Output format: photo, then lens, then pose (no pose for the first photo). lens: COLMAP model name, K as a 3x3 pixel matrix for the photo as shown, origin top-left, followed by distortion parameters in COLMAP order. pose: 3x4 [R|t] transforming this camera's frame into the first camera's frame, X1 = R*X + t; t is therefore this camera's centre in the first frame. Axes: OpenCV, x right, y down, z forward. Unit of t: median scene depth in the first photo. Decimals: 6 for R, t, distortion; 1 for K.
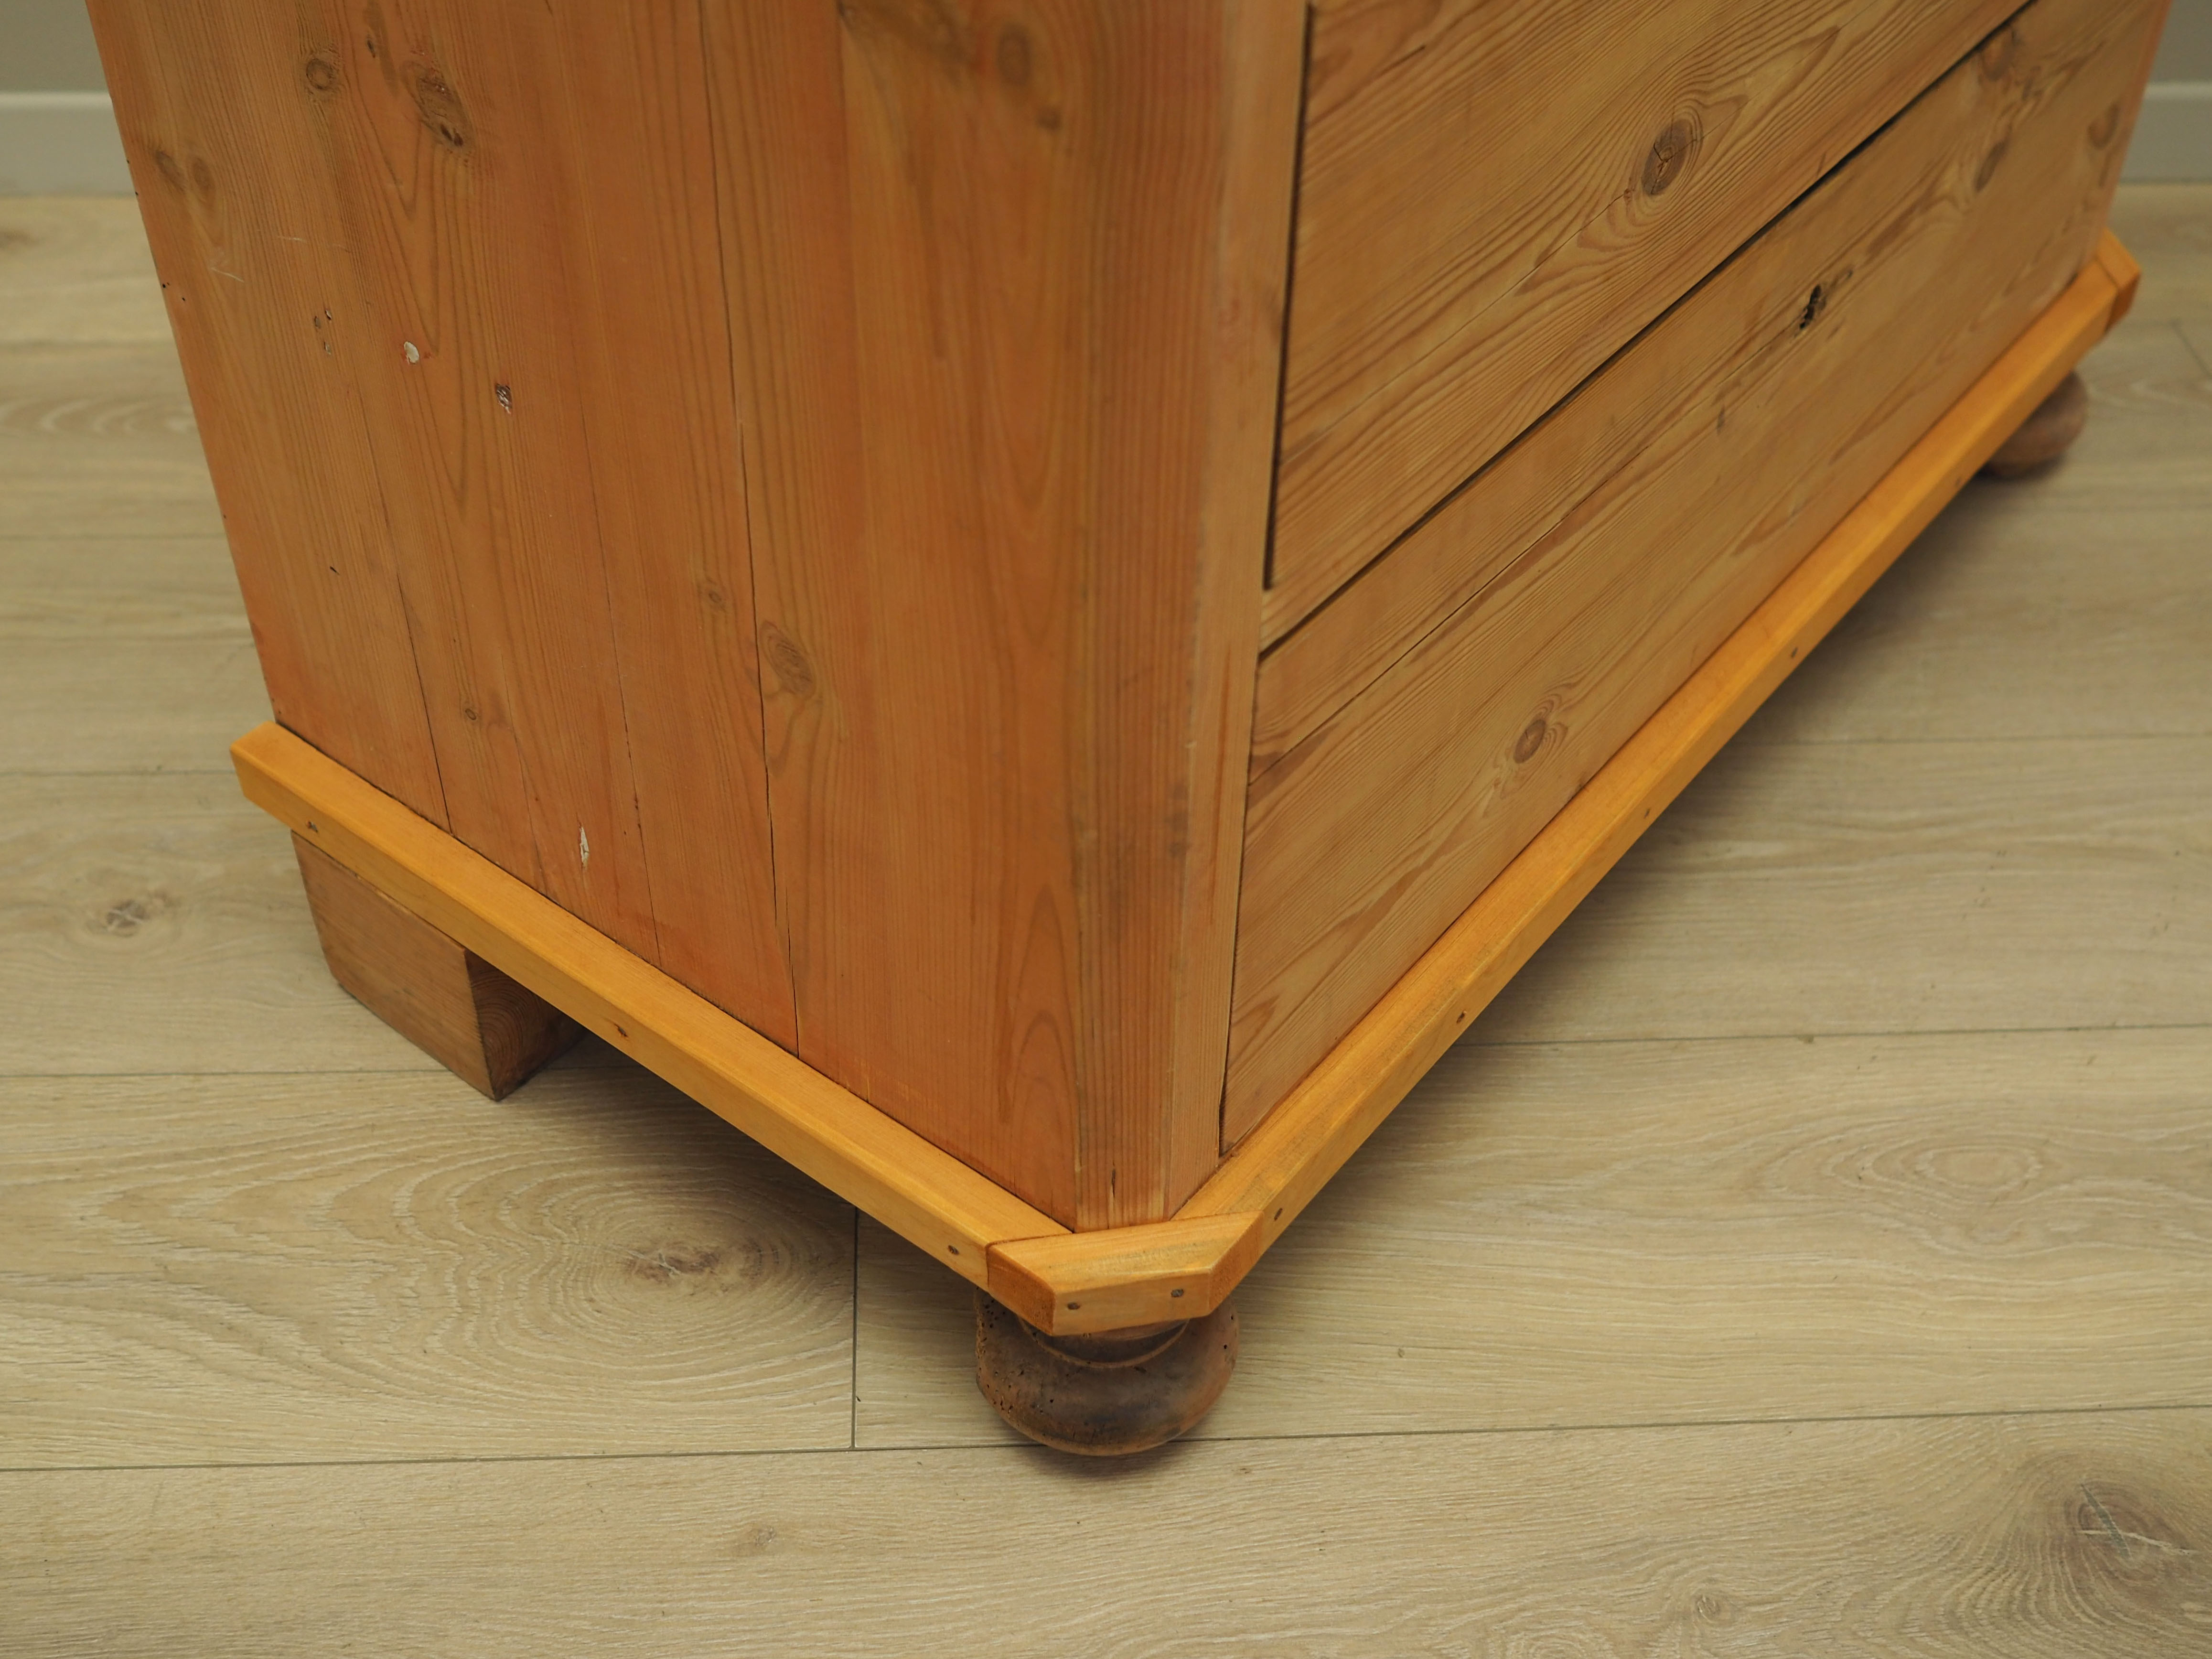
lens RADIAL K [[2483.6, 0, 1044.1], [0, 2483.6, 883.9], [0, 0, 1]] dist [-0.018718, 0.004855]
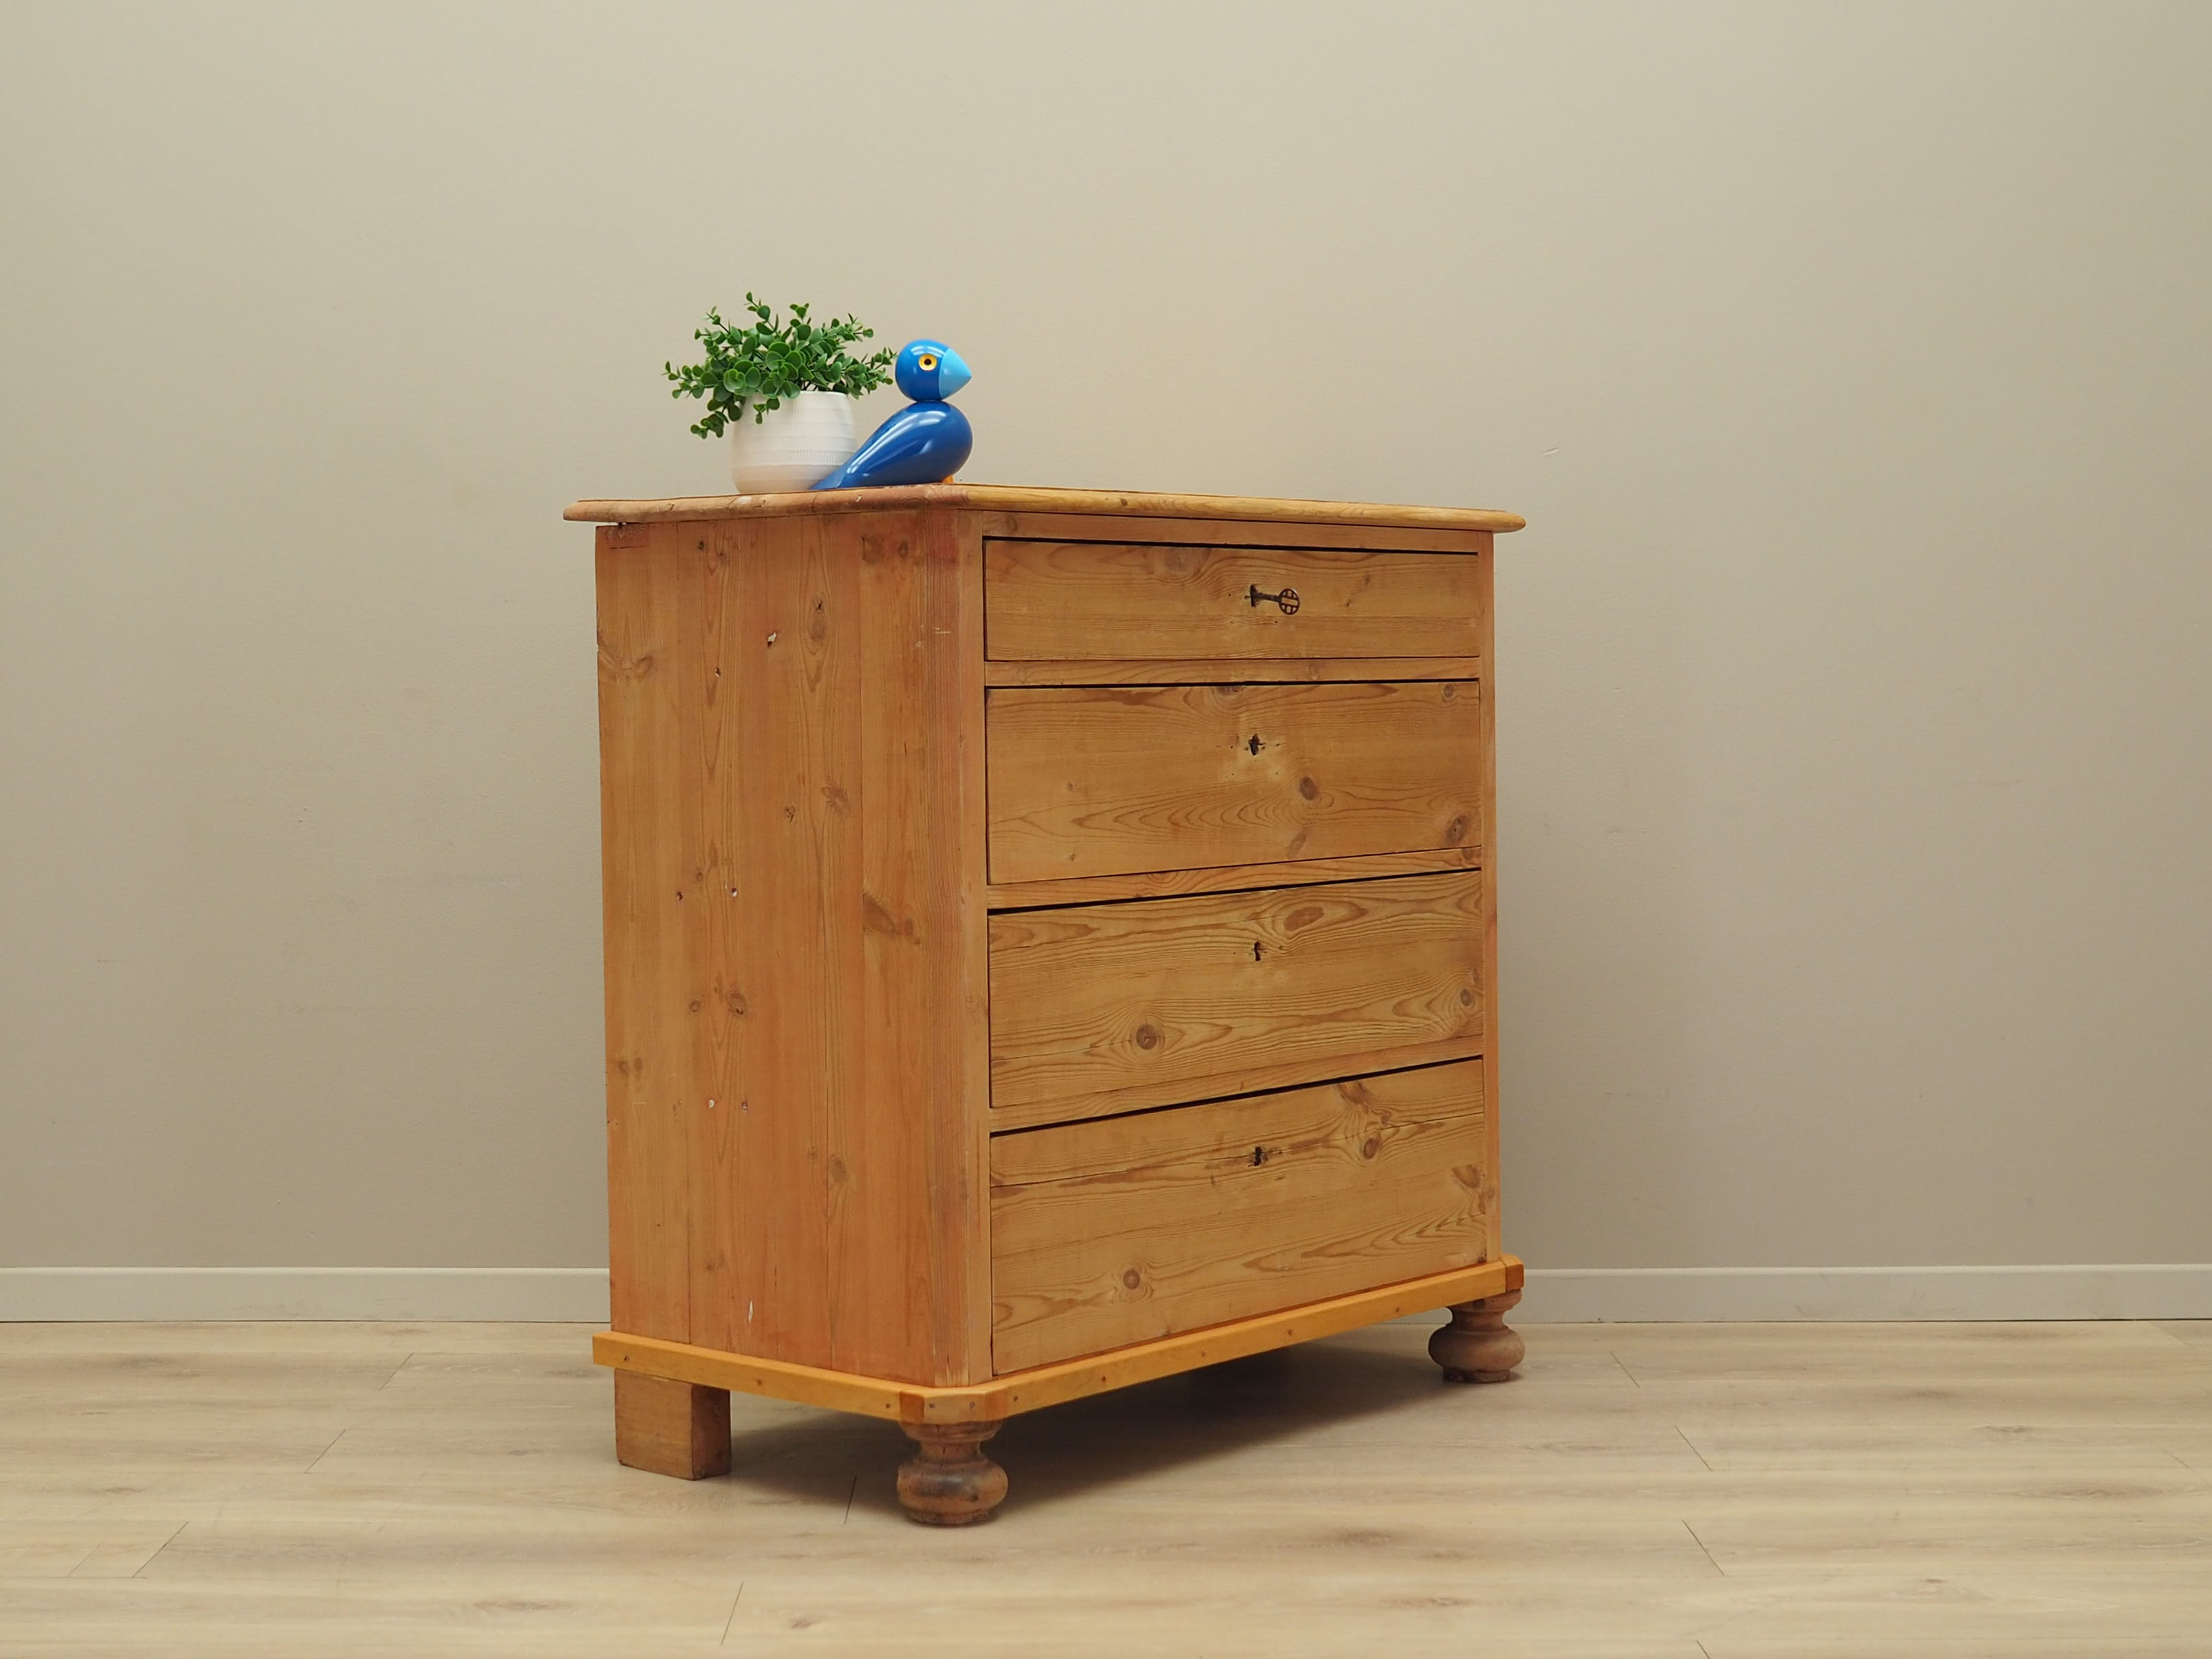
lens RADIAL K [[3650.2, 0, 1079.2], [0, 3650.2, 934.5], [0, 0, 1]] dist [-0.009503, 0.004994]
pose [[0.999258, -0.010870, -0.036951, 0.272089], [-0.014667, 0.779692, -0.625991, 1.892138], [0.035615, 0.626069, 0.778954, -1.992186]]
